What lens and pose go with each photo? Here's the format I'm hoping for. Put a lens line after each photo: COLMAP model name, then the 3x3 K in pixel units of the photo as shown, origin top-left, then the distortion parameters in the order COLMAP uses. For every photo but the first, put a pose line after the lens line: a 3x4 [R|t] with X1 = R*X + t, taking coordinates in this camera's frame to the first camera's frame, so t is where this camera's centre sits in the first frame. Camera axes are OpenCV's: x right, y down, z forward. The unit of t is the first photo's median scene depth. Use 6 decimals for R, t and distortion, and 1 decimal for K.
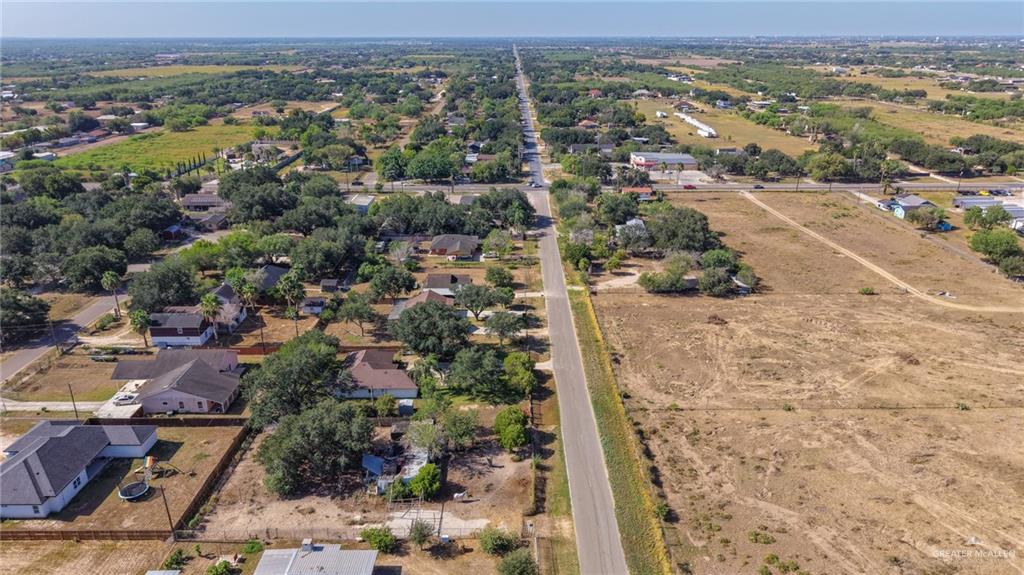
lens RADIAL K [[684.3, 0, 512.0], [0, 684.3, 287.5], [0, 0, 1]] dist [0.008833, -0.000420]
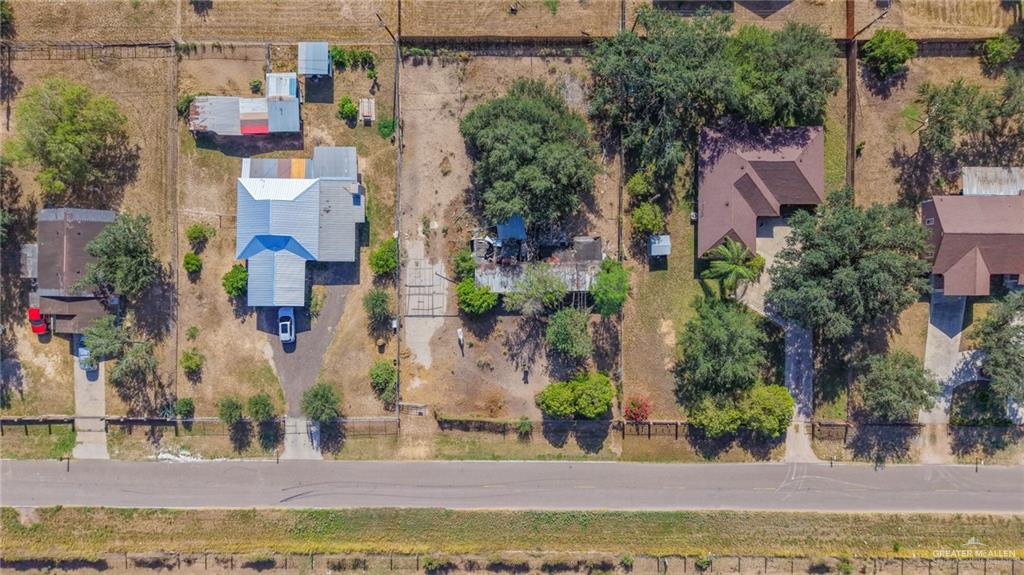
lens RADIAL K [[679.7, 0, 512.0], [0, 679.7, 287.5], [0, 0, 1]] dist [0.036901, -0.004460]
pose [[-0.004352, 0.999959, 0.007890, -0.134242], [-0.338379, -0.008897, 0.940968, -0.498068], [0.941000, 0.001425, 0.338404, 0.706139]]
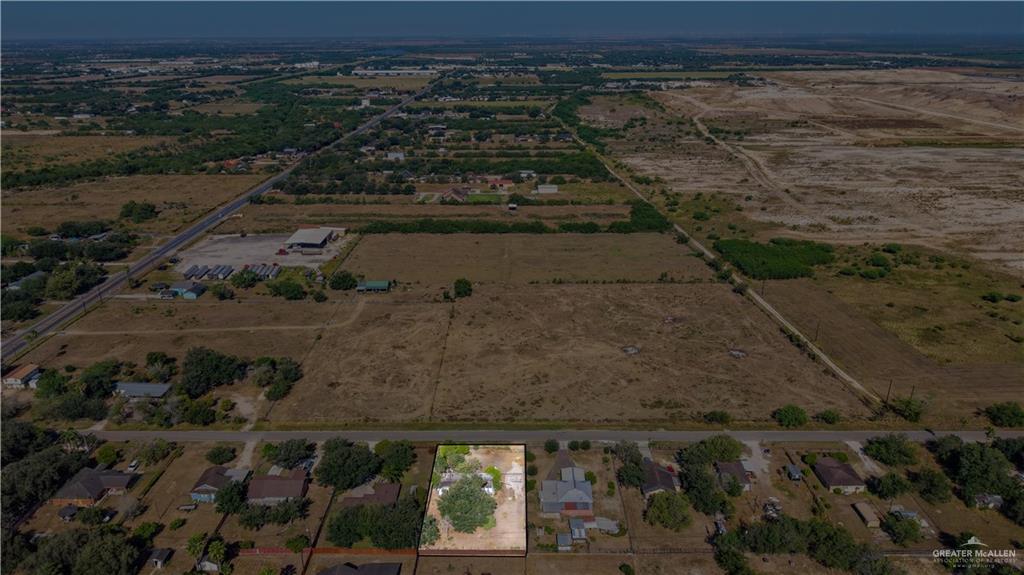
lens RADIAL K [[679.7, 0, 512.0], [0, 679.7, 287.5], [0, 0, 1]] dist [0.036901, -0.004460]
pose [[0.017765, -0.345197, 0.938362, -1.773368], [0.351264, 0.880840, 0.317386, -0.811188], [-0.936108, 0.323975, 0.136904, 0.442491]]
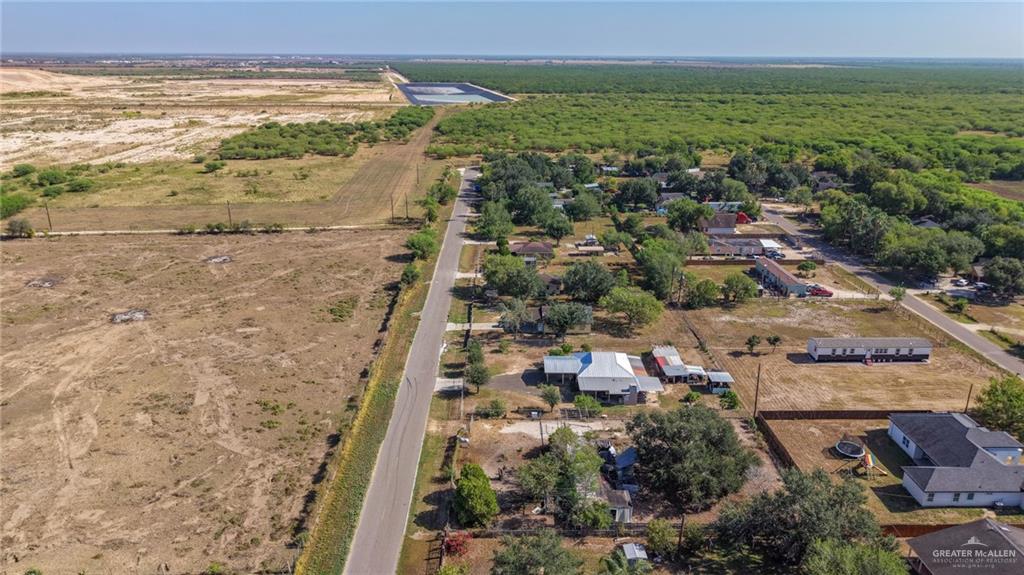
lens RADIAL K [[684.3, 0, 512.0], [0, 684.3, 287.5], [0, 0, 1]] dist [0.008833, -0.000420]
pose [[-0.999842, 0.004767, -0.017113, -0.032749], [-0.007107, 0.775556, 0.631239, -0.495864], [0.016281, 0.631261, -0.775399, 1.532319]]
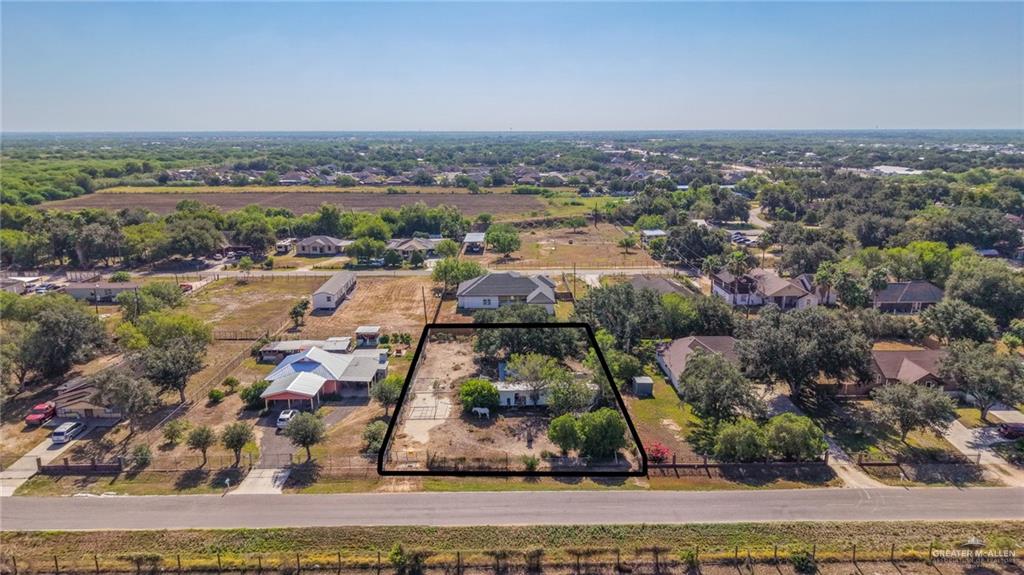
lens RADIAL K [[679.7, 0, 512.0], [0, 679.7, 287.5], [0, 0, 1]] dist [0.036901, -0.004460]
pose [[0.016608, 0.229232, -0.973230, 0.676441], [-0.349875, 0.913159, 0.209112, -0.050289], [0.936649, 0.337036, 0.095368, 0.847969]]
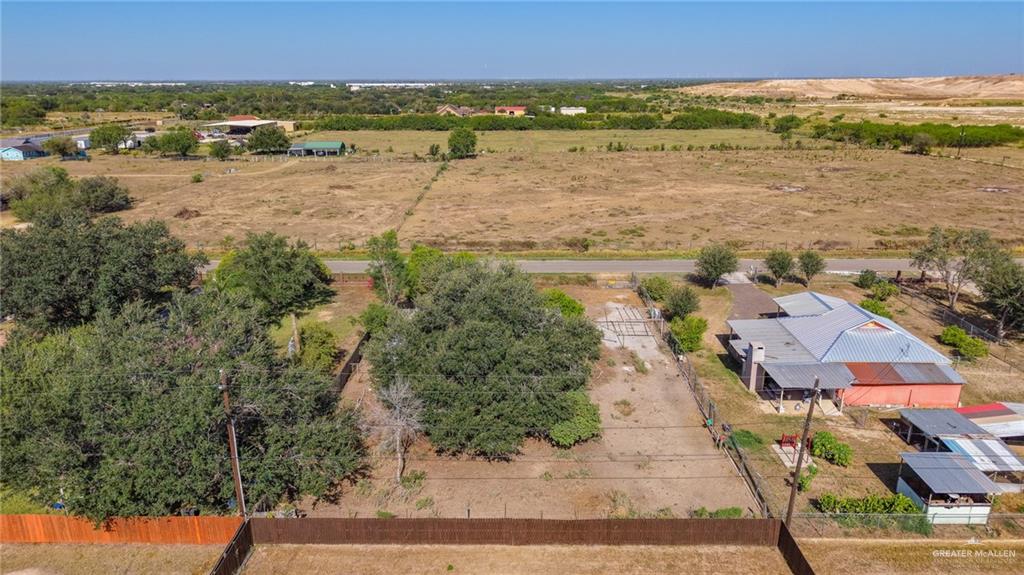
lens RADIAL K [[684.3, 0, 512.0], [0, 684.3, 287.5], [0, 0, 1]] dist [0.008833, -0.000420]
pose [[0.015333, -0.286754, 0.957882, -0.714272], [0.348860, 0.899328, 0.263641, 0.063008], [-0.937049, 0.330124, 0.113826, 0.897744]]
